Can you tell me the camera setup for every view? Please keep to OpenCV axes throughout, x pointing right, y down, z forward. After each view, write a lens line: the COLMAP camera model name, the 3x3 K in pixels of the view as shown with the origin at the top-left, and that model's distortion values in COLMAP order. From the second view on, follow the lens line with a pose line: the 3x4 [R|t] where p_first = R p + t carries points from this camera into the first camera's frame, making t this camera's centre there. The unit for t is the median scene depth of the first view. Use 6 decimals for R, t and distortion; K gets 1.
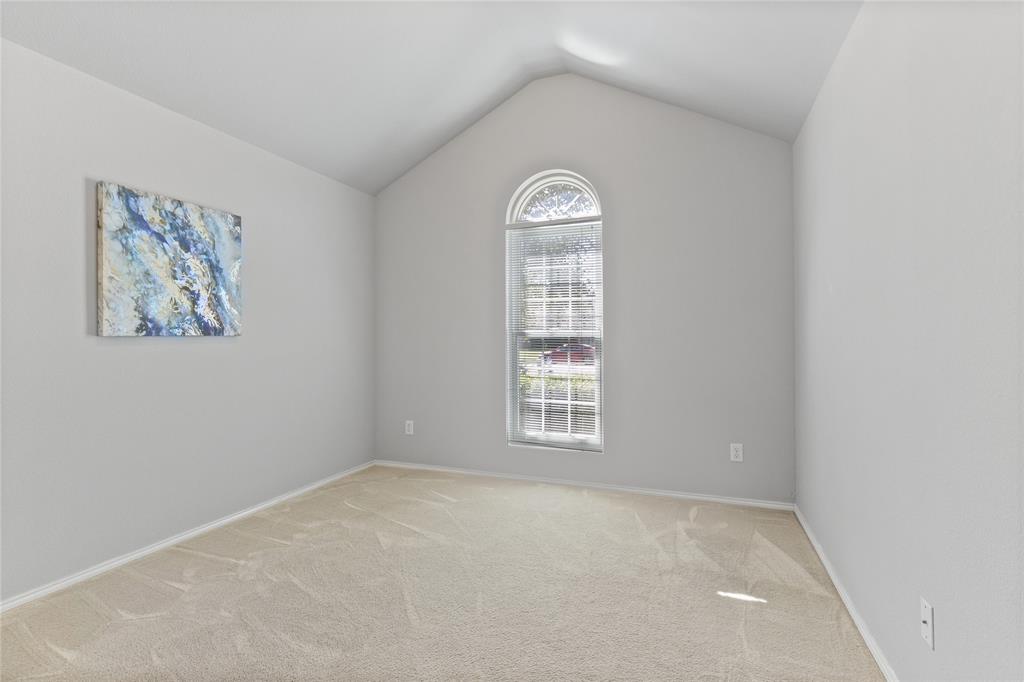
lens RADIAL K [[484.4, 0, 512.8], [0, 484.4, 341.4], [0, 0, 1]] dist [0.000398, 0.000355]
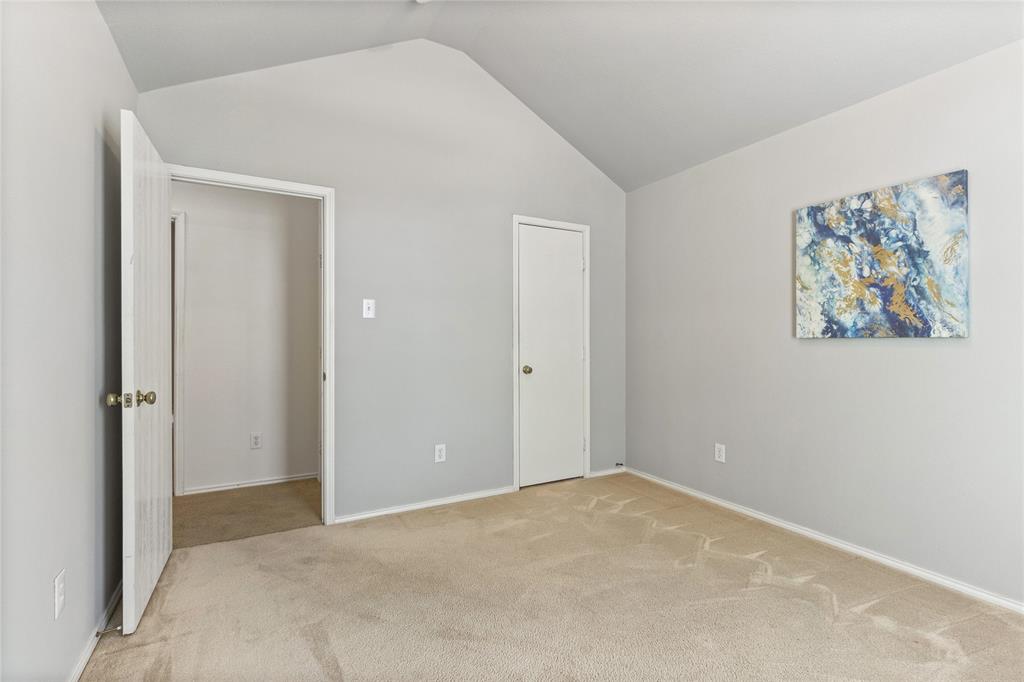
lens RADIAL K [[484.4, 0, 514.2], [0, 484.4, 335.2], [0, 0, 1]] dist [0.000398, 0.000355]
pose [[-0.652272, 0.005985, -0.757961, 0.487652], [0.001139, 0.999975, 0.006916, -0.024212], [0.757984, 0.003648, -0.652263, 1.147641]]
